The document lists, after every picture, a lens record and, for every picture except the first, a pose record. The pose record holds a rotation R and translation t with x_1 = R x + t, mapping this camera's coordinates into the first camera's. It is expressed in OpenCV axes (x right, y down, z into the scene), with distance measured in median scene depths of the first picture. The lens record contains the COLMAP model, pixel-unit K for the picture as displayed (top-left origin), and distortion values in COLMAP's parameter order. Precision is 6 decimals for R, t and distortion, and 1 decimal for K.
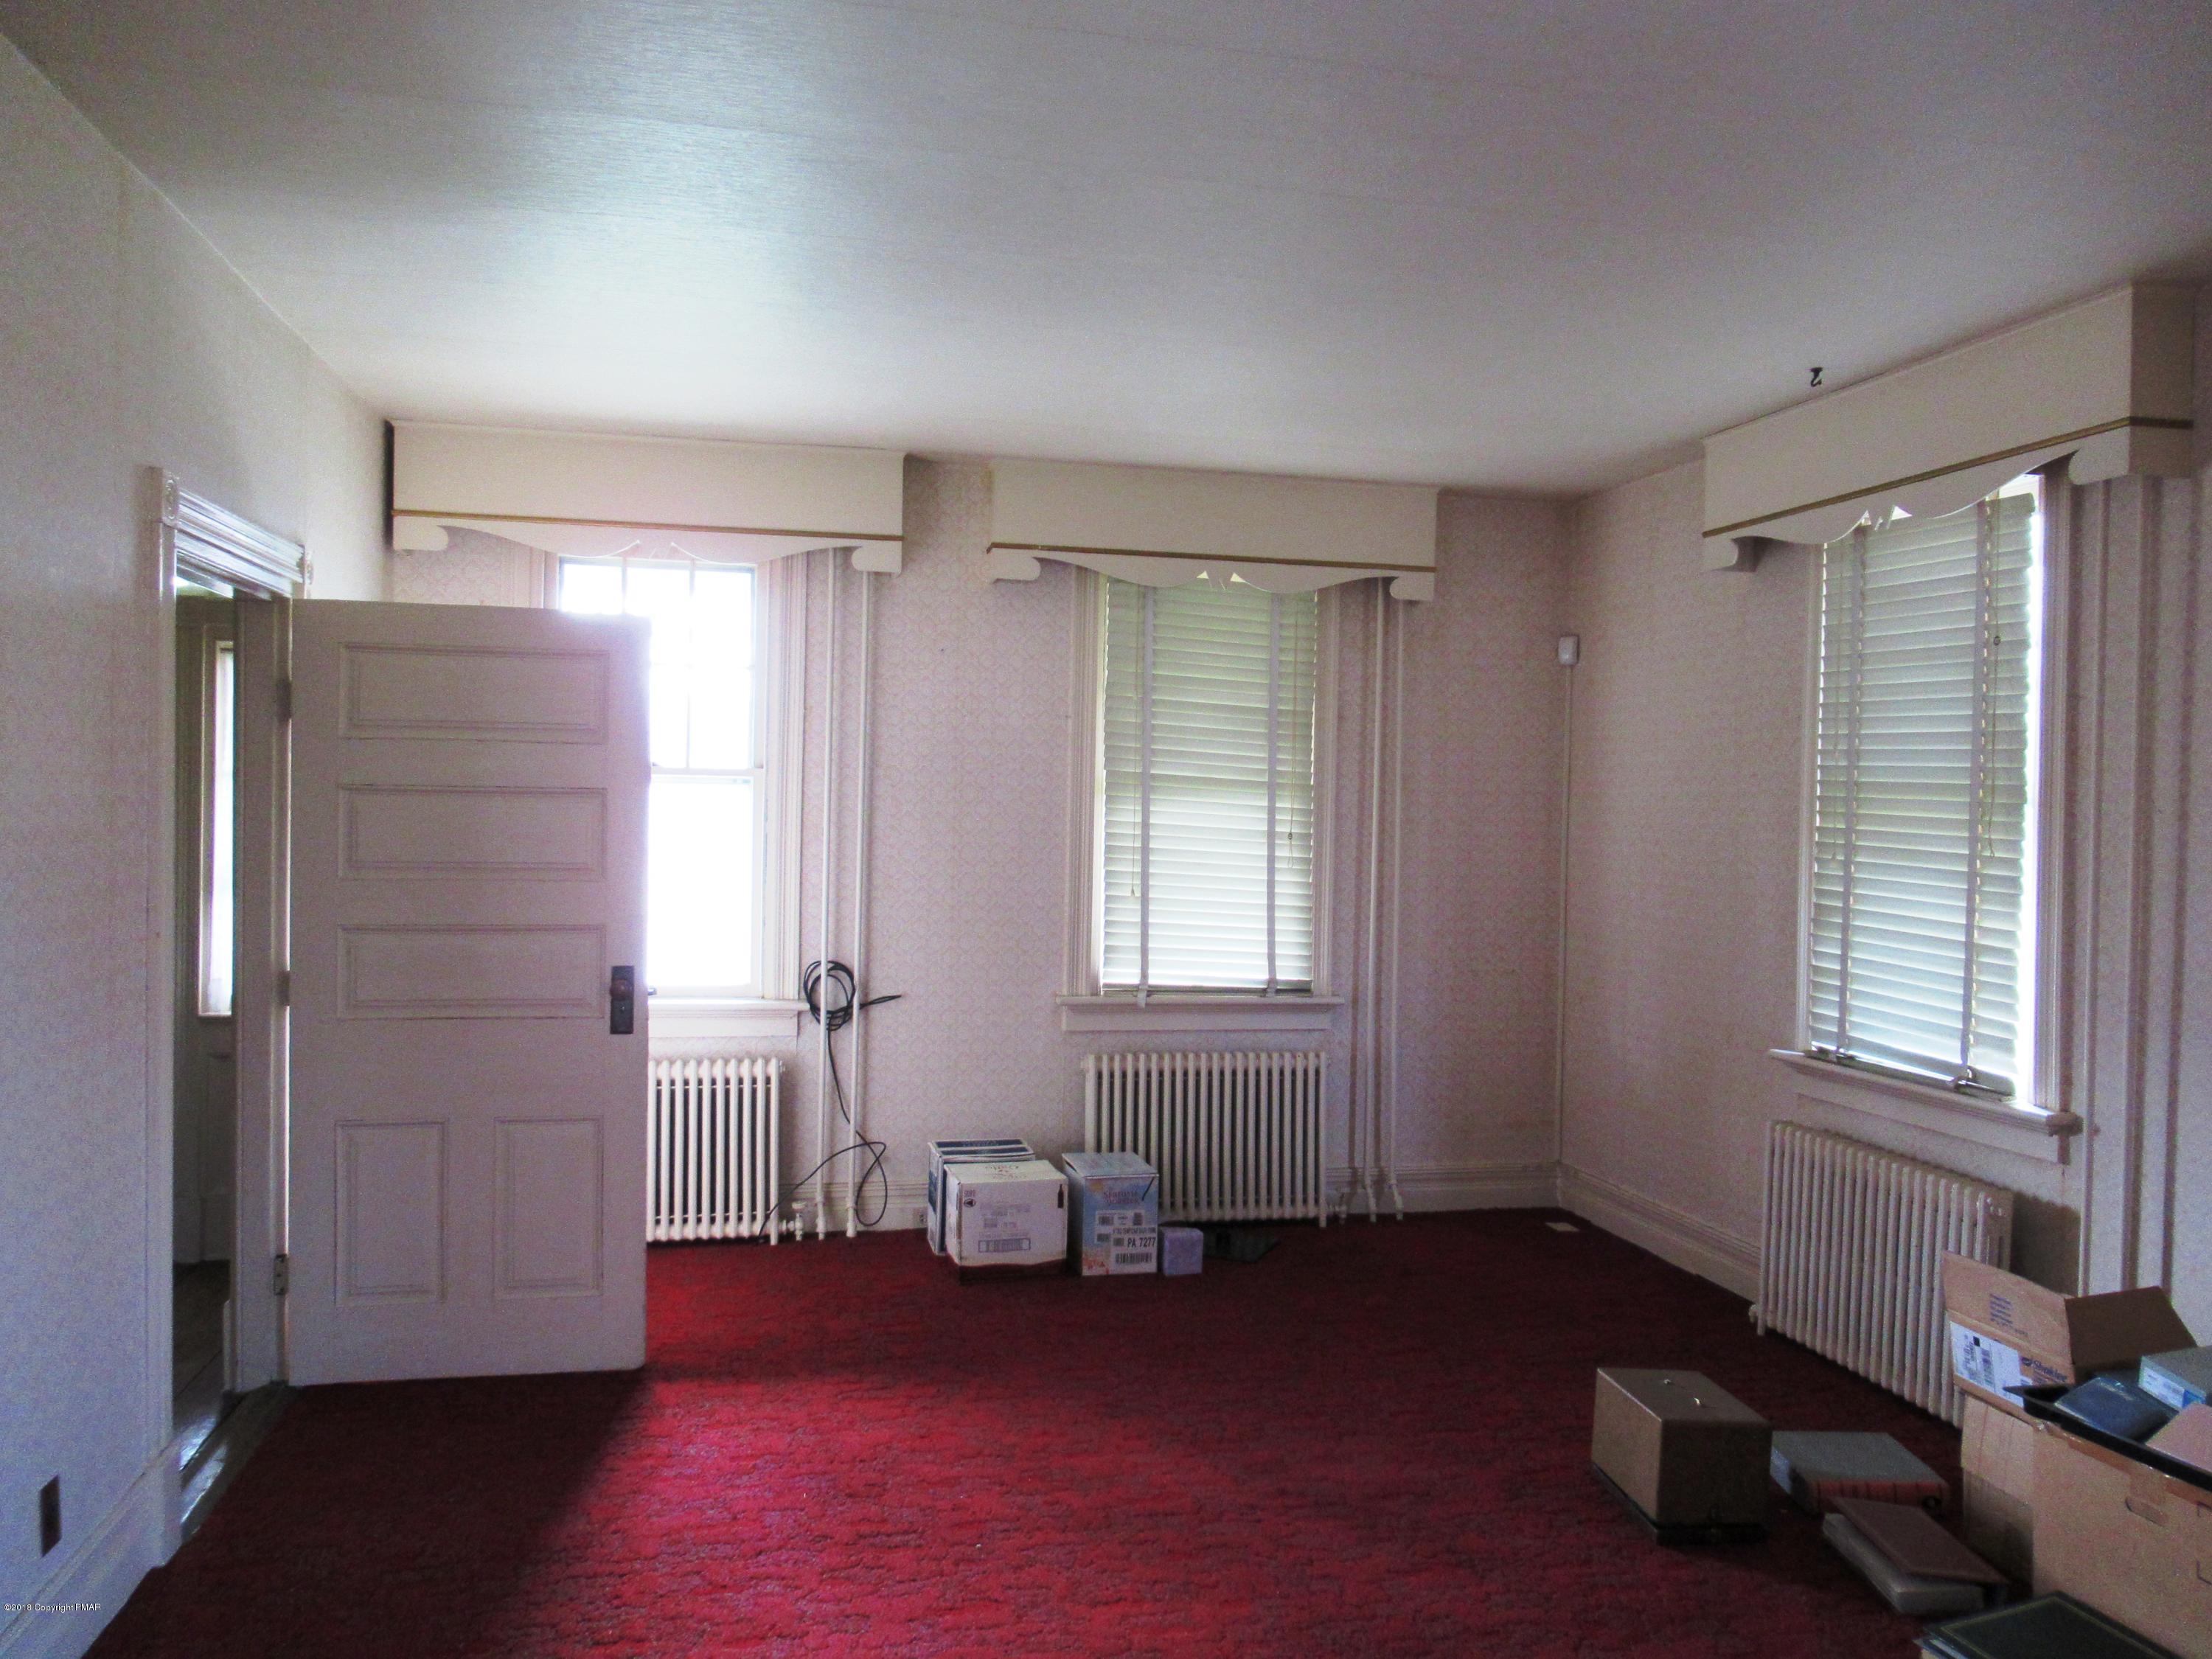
lens RADIAL K [[1699.5, 0, 1106.0], [0, 1699.5, 829.5], [0, 0, 1]] dist [0.009265, 0.001450]
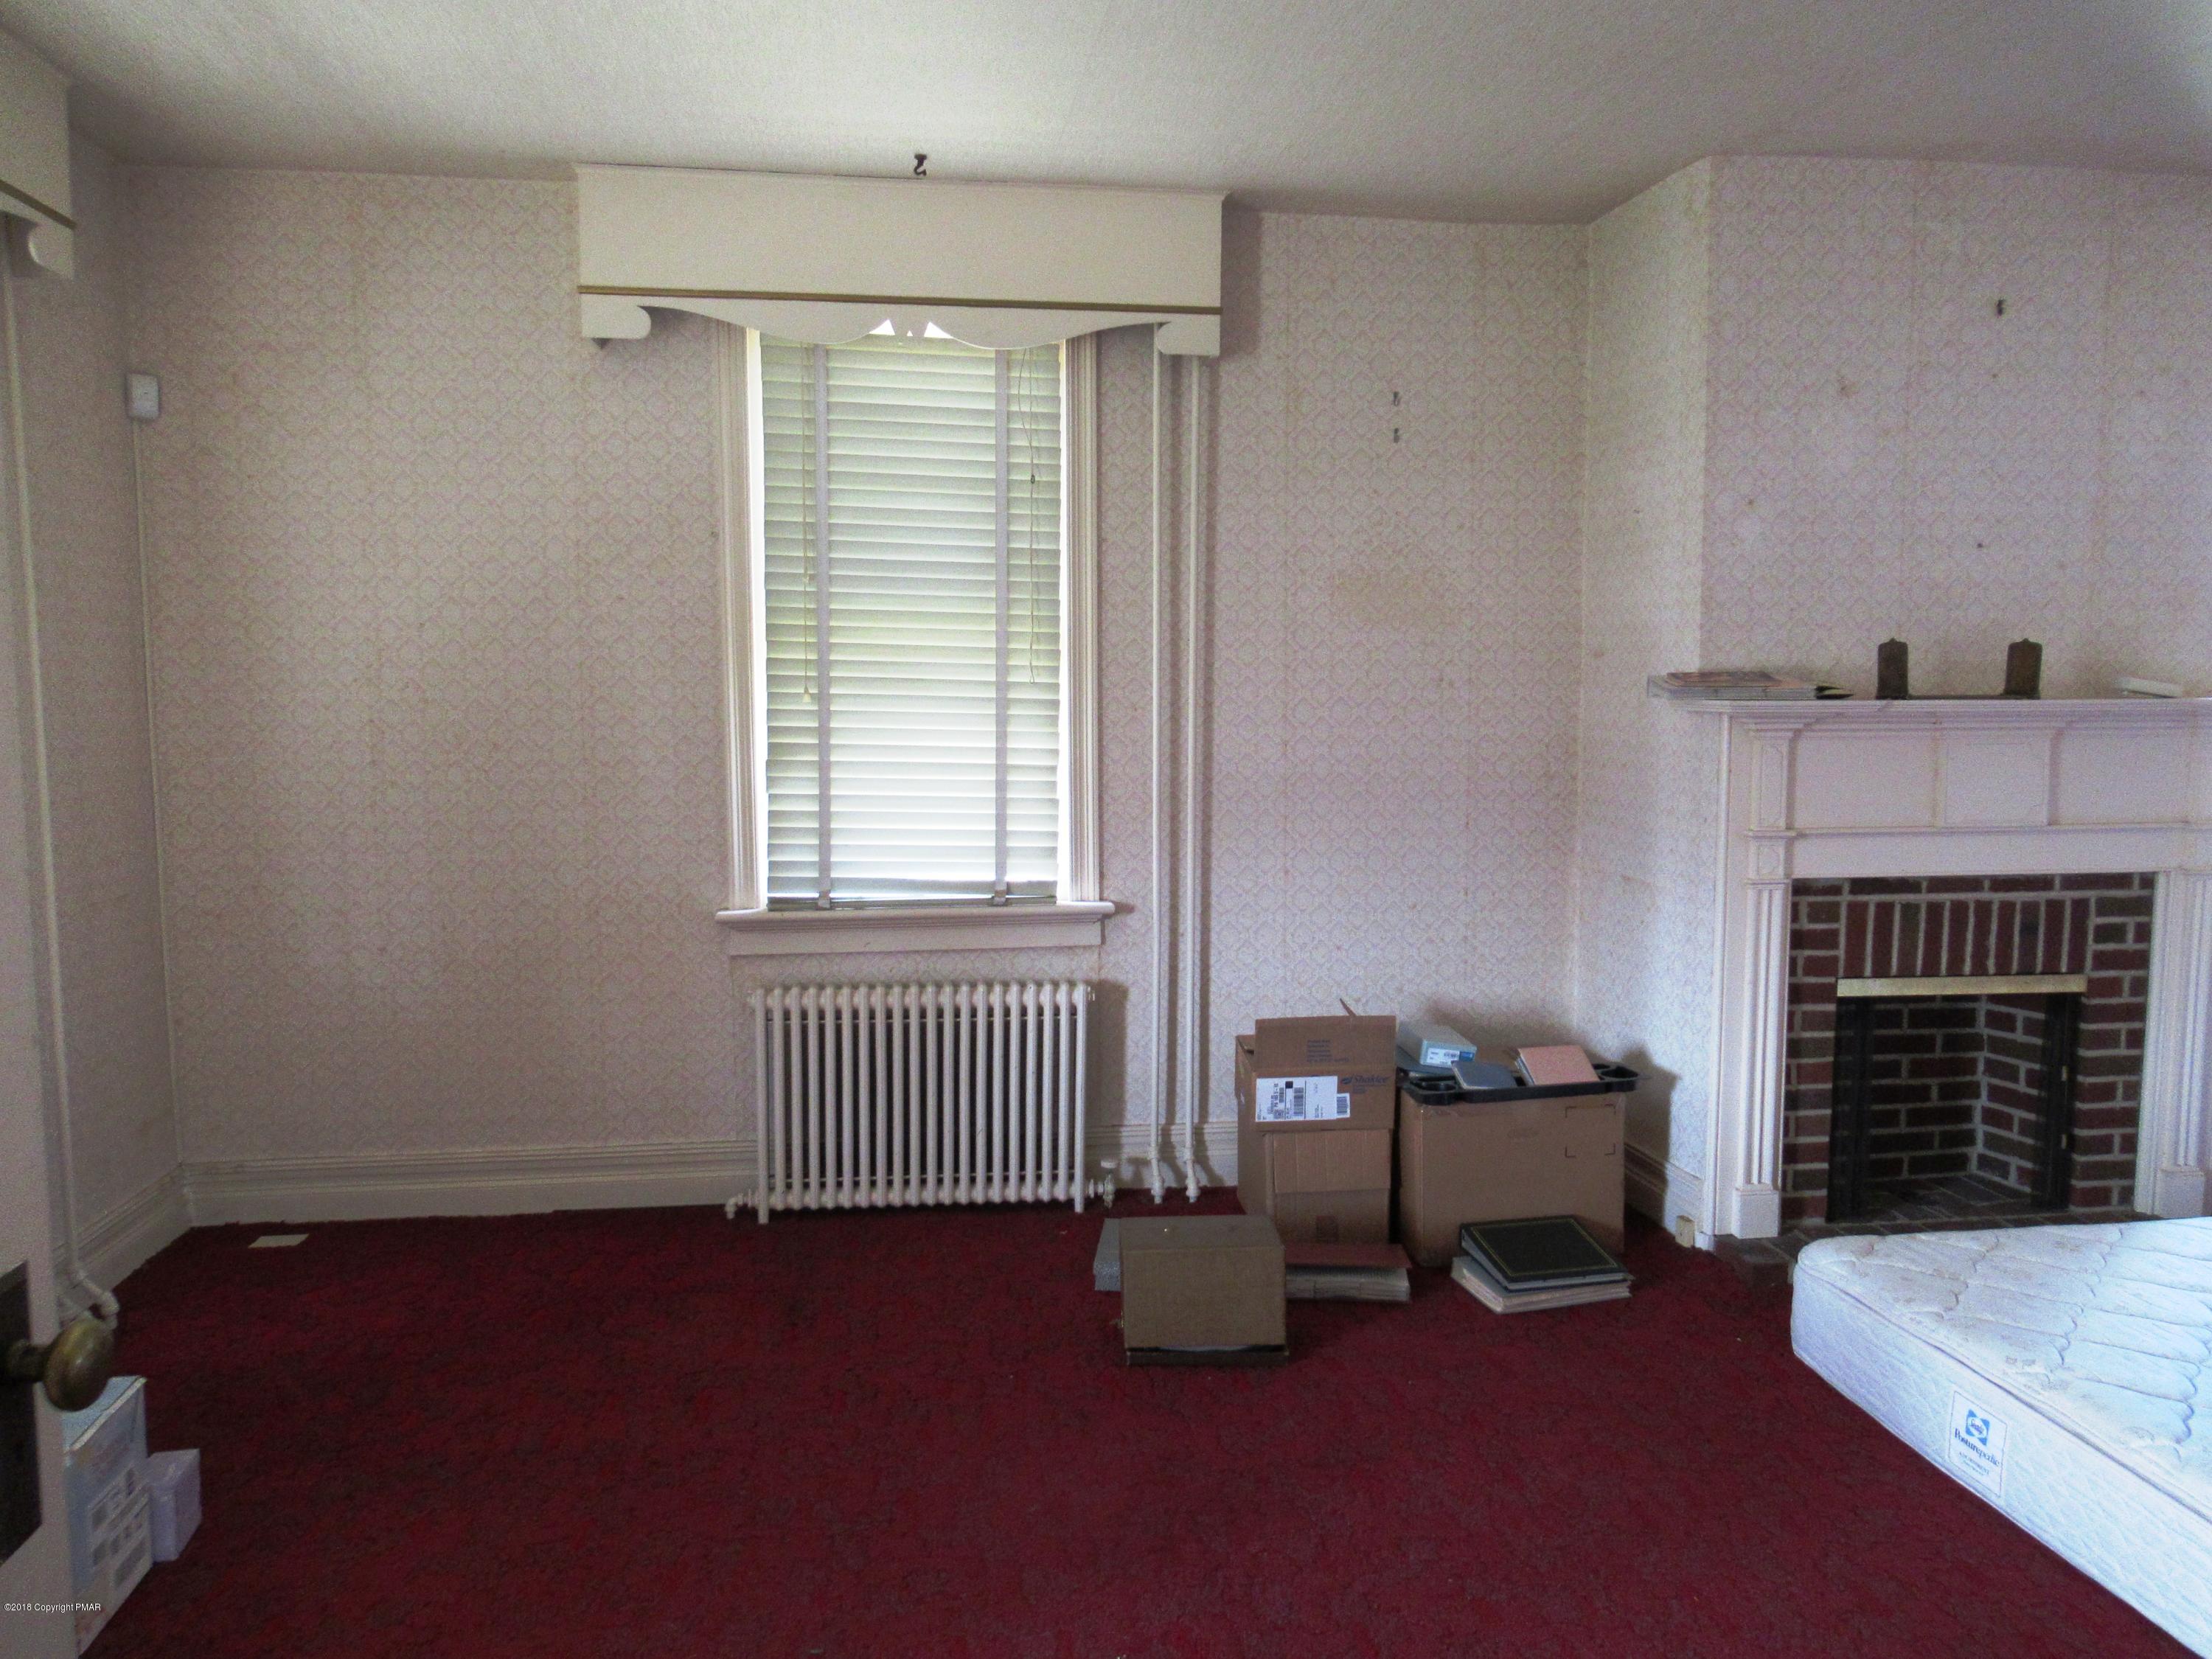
lens RADIAL K [[1699.5, 0, 1106.0], [0, 1699.5, 829.5], [0, 0, 1]] dist [0.009265, 0.001450]
pose [[0.067085, -0.112662, 0.991366, -0.493129], [0.016900, 0.993590, 0.111771, -0.009289], [-0.997604, 0.009256, 0.068559, 0.783769]]
